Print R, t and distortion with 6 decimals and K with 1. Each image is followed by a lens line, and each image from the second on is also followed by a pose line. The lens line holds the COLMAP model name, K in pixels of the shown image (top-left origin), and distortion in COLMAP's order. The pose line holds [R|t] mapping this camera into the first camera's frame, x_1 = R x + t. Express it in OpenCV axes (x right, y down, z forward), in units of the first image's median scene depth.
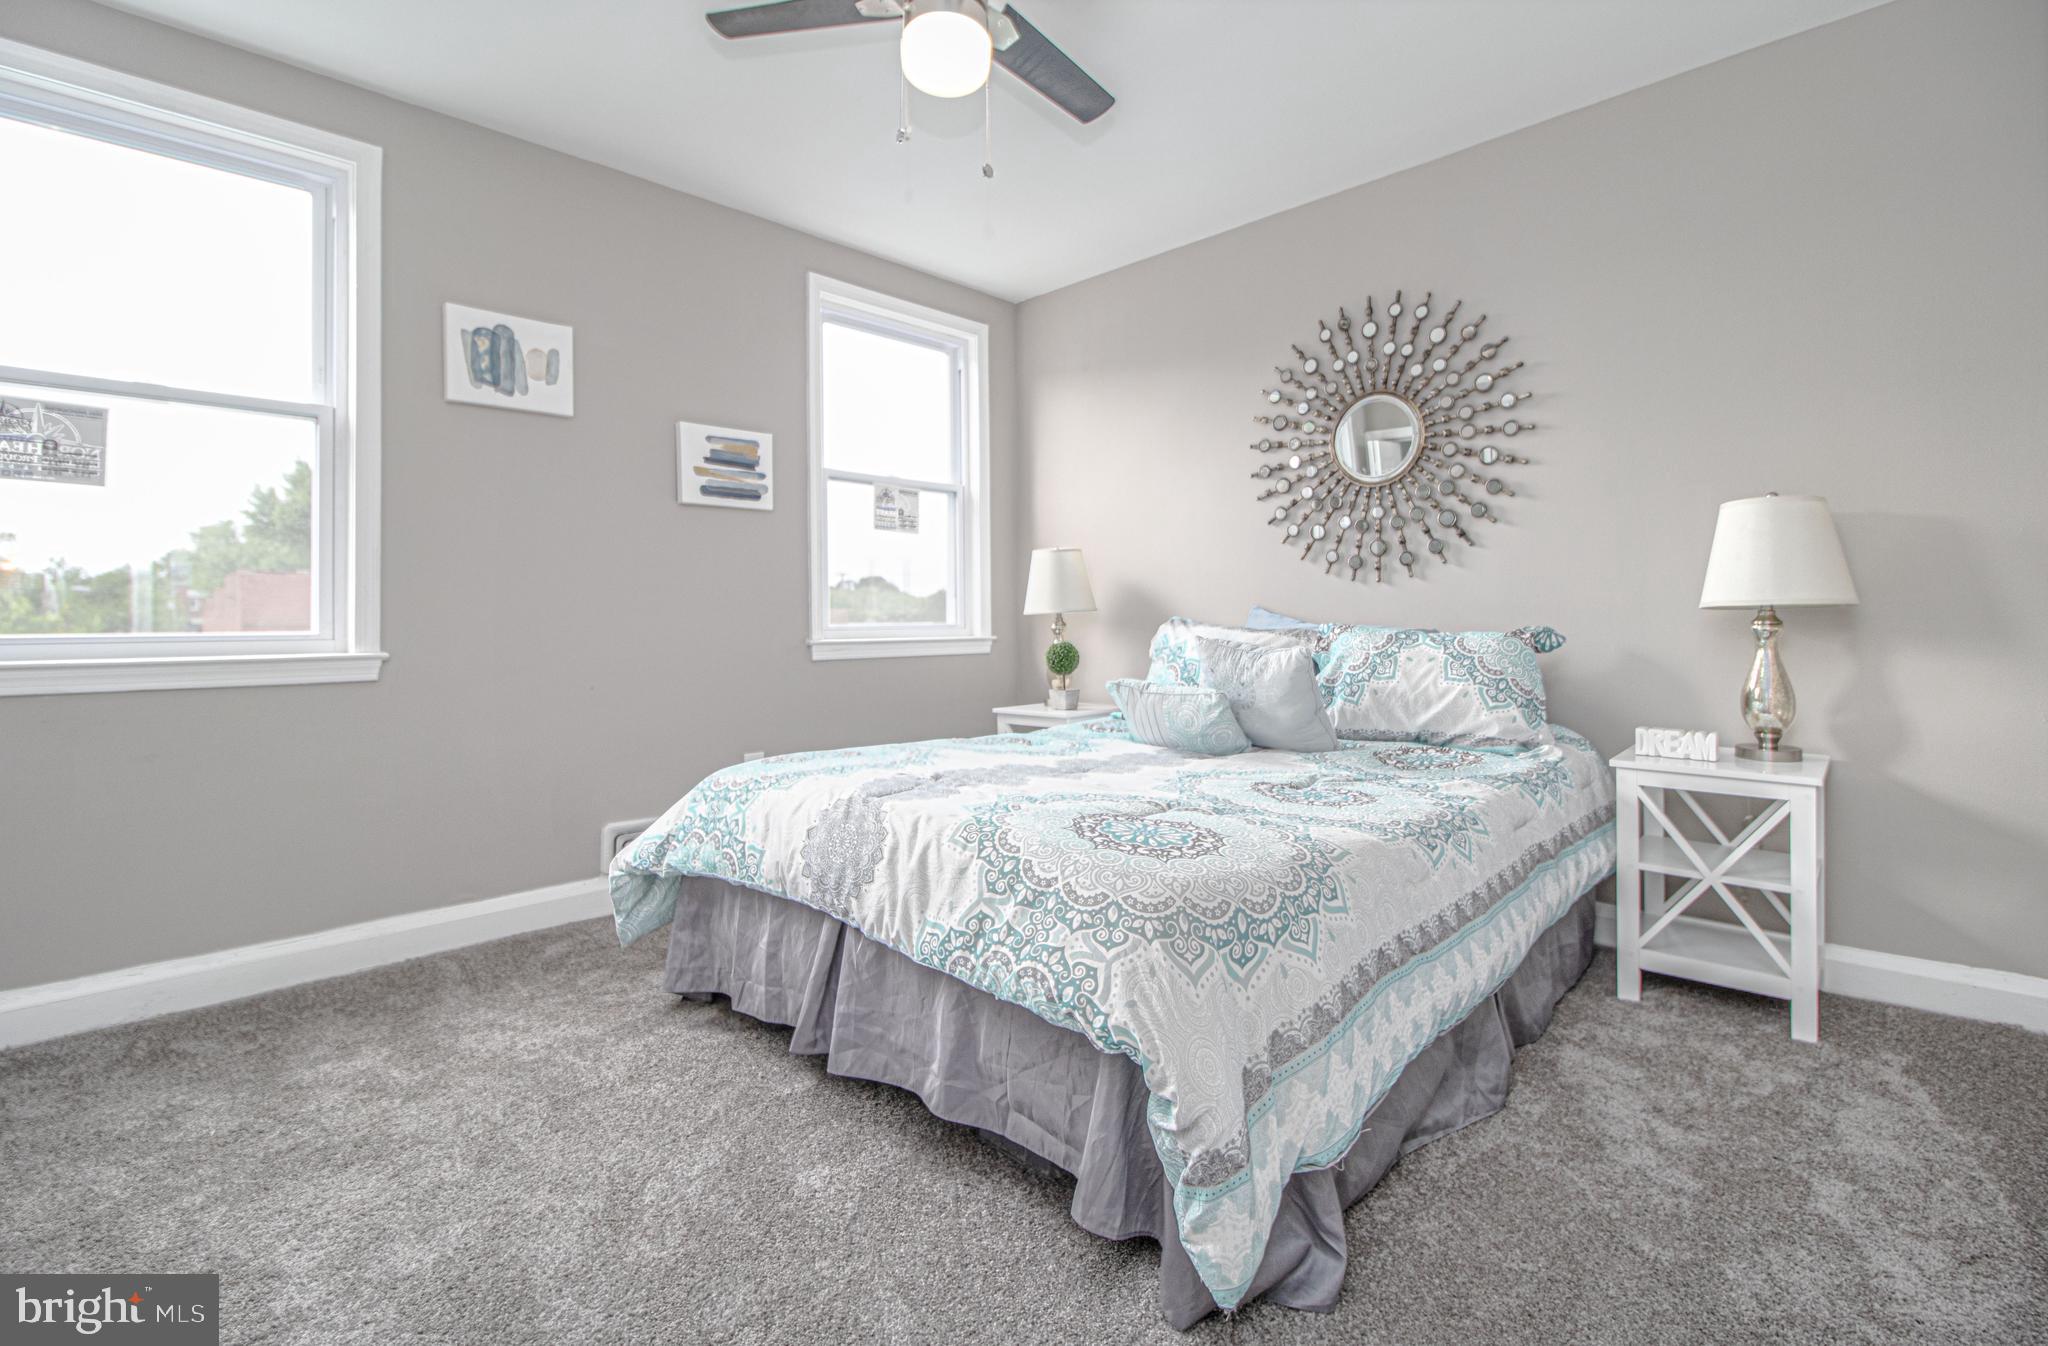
lens RADIAL K [[971.5, 0, 1146.7], [0, 971.5, 612.0], [0, 0, 1]] dist [0.000793, 0.000114]
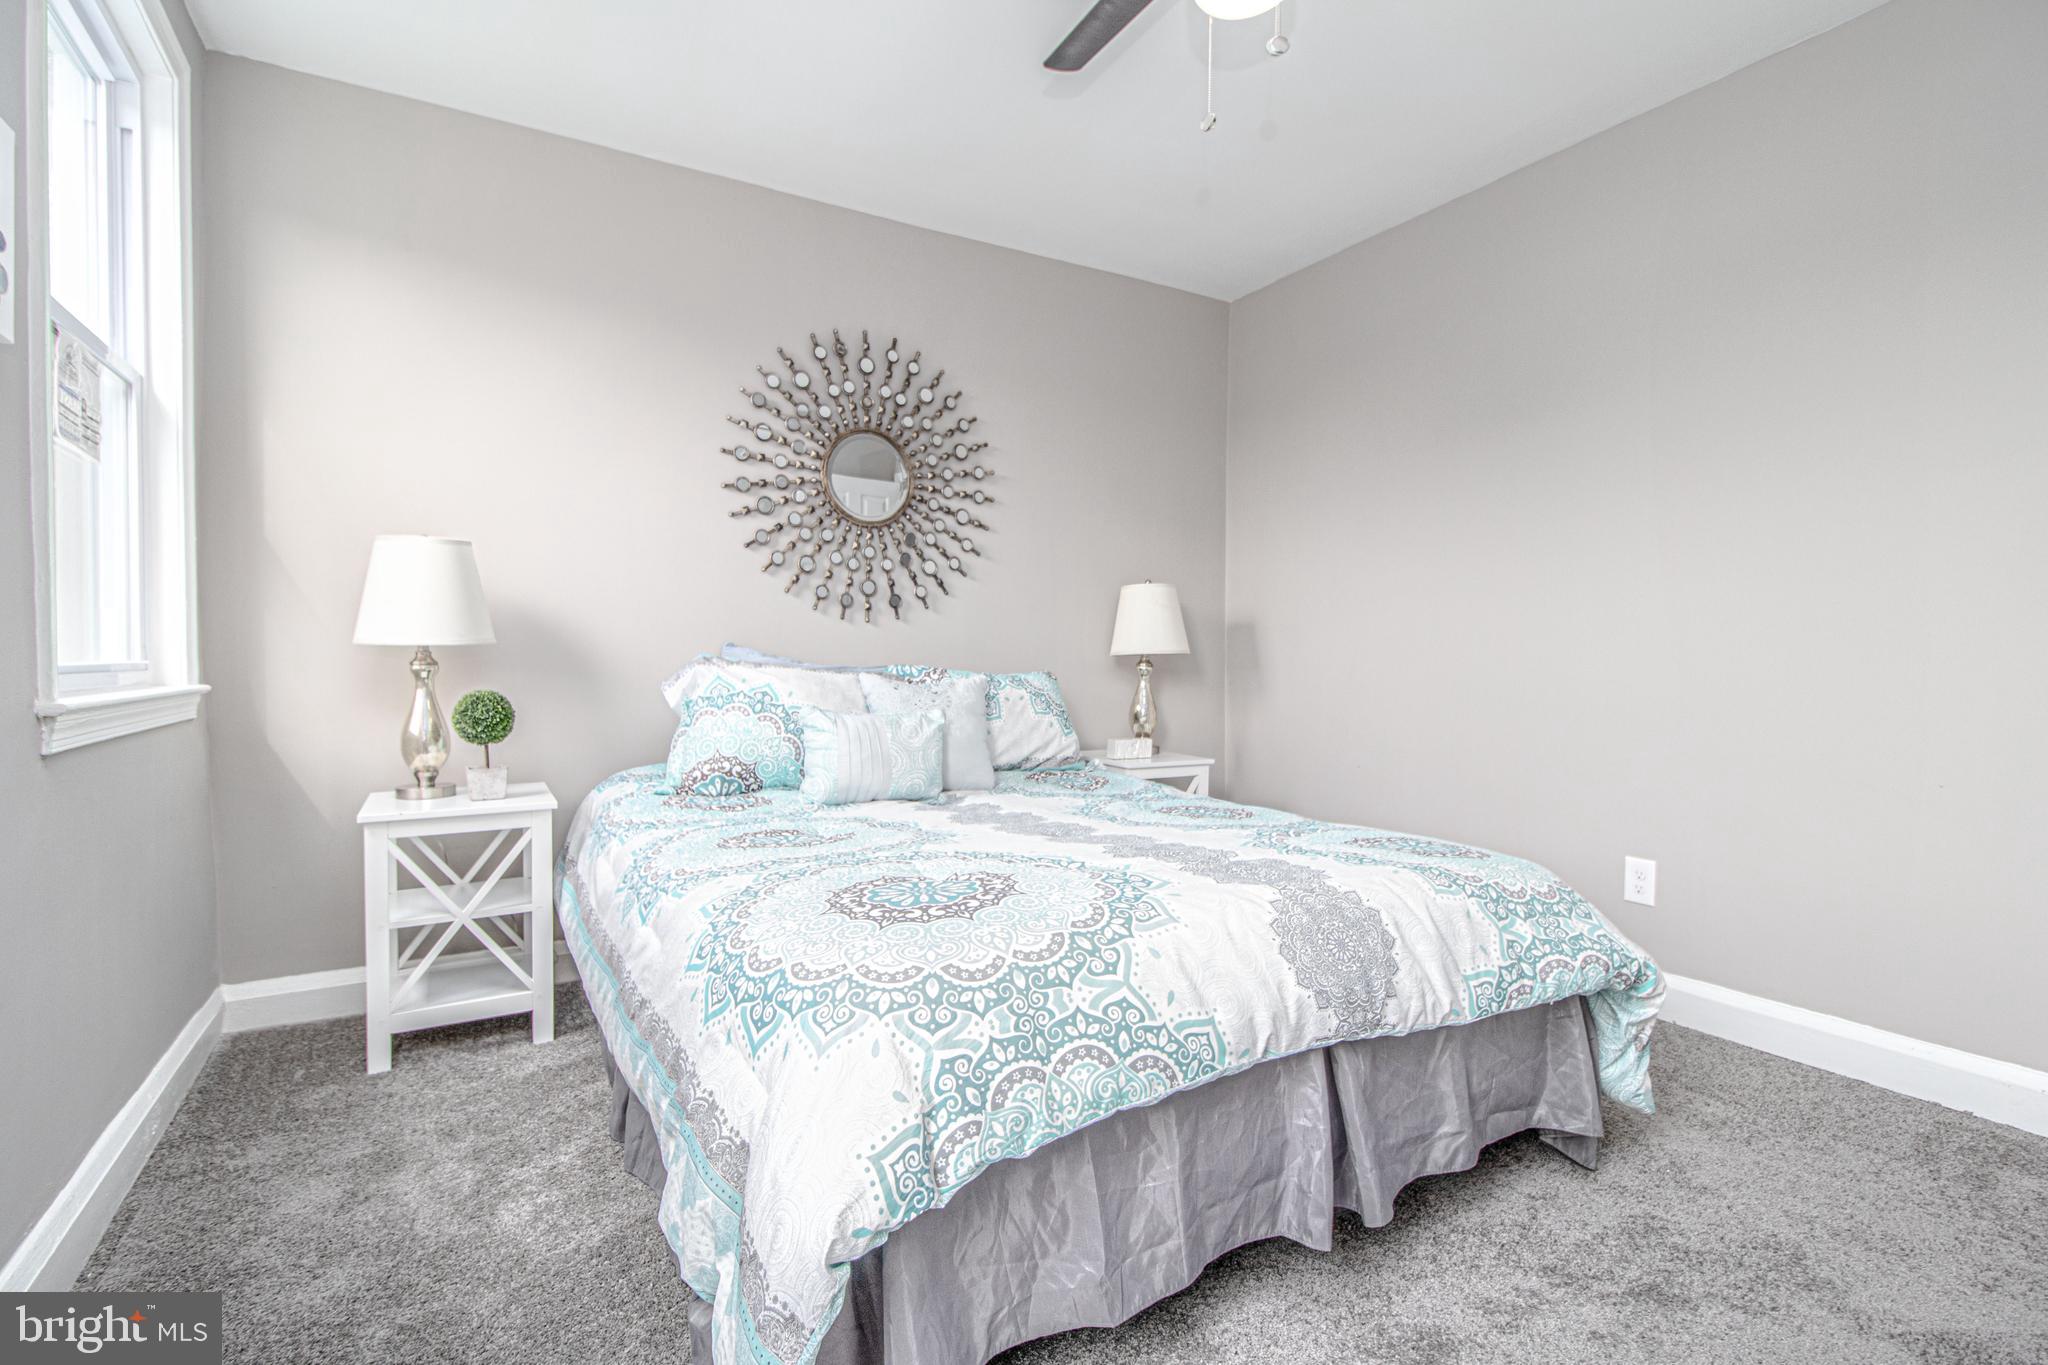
lens RADIAL K [[958.7, 0, 1024.0], [0, 958.7, 682.5], [0, 0, 1]] dist [0.016214, -0.013073]
pose [[0.328989, -0.009469, 0.944286, -0.646202], [-0.020878, 0.999632, 0.017298, 0.010661], [-0.944103, -0.025405, 0.328671, 0.526616]]
